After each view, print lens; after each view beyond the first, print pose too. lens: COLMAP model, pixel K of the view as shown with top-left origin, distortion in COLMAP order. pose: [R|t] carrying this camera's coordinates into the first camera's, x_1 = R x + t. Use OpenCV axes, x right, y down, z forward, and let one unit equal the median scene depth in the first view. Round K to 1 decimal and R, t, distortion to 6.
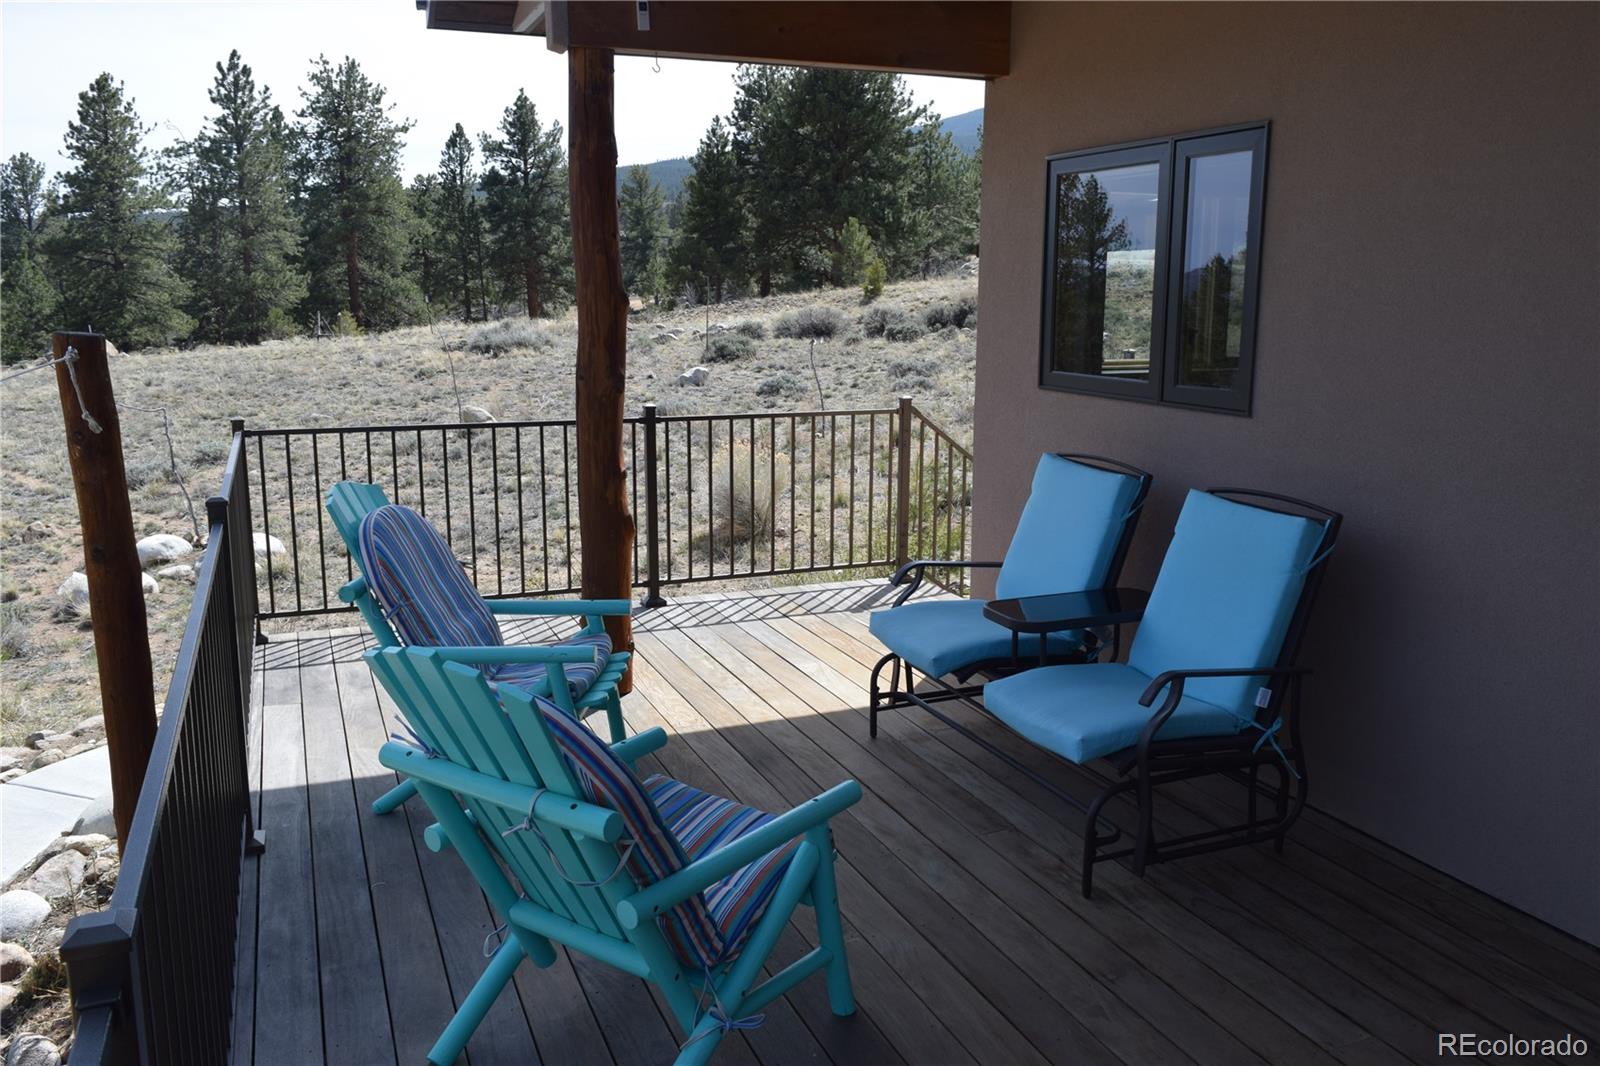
lens RADIAL K [[1216.7, 0, 798.0], [0, 1216.7, 537.9], [0, 0, 1]] dist [-0.003159, 0.006532]
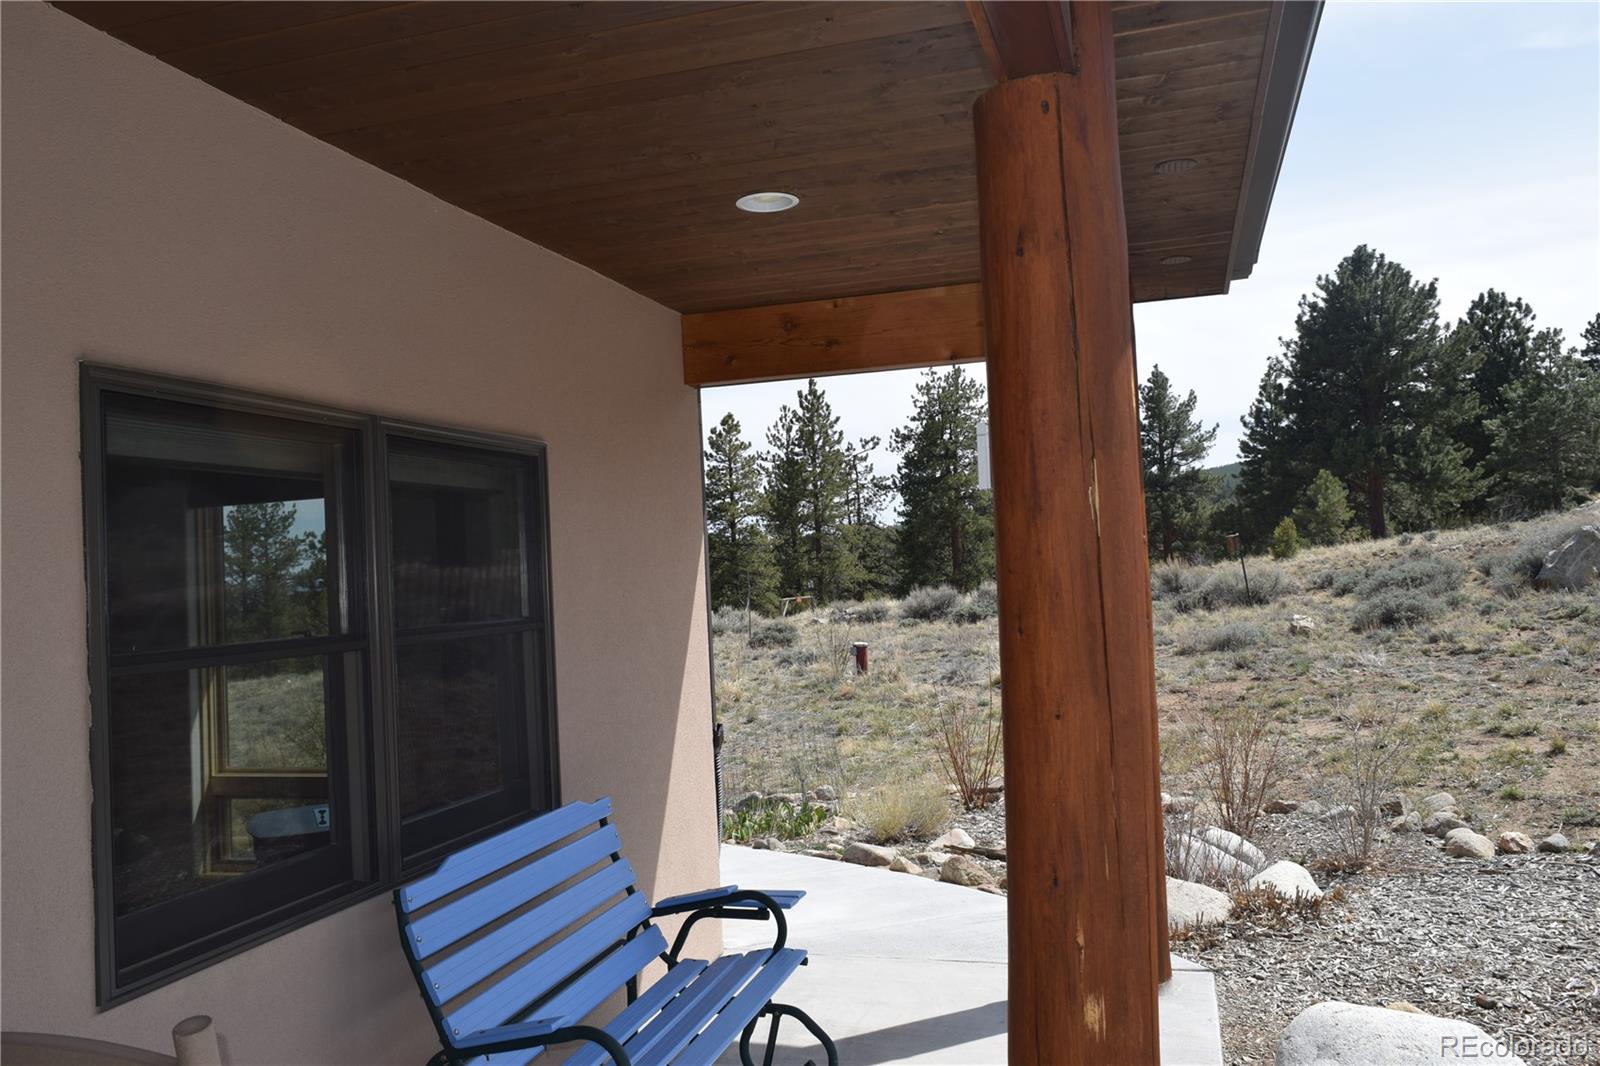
lens RADIAL K [[1216.7, 0, 801.0], [0, 1216.7, 530.7], [0, 0, 1]] dist [-0.003159, 0.006532]
pose [[0.766727, -0.047944, -0.640181, 0.311405], [-0.089579, 0.979462, -0.180640, -0.024545], [0.635693, 0.195848, 0.746684, 0.088411]]
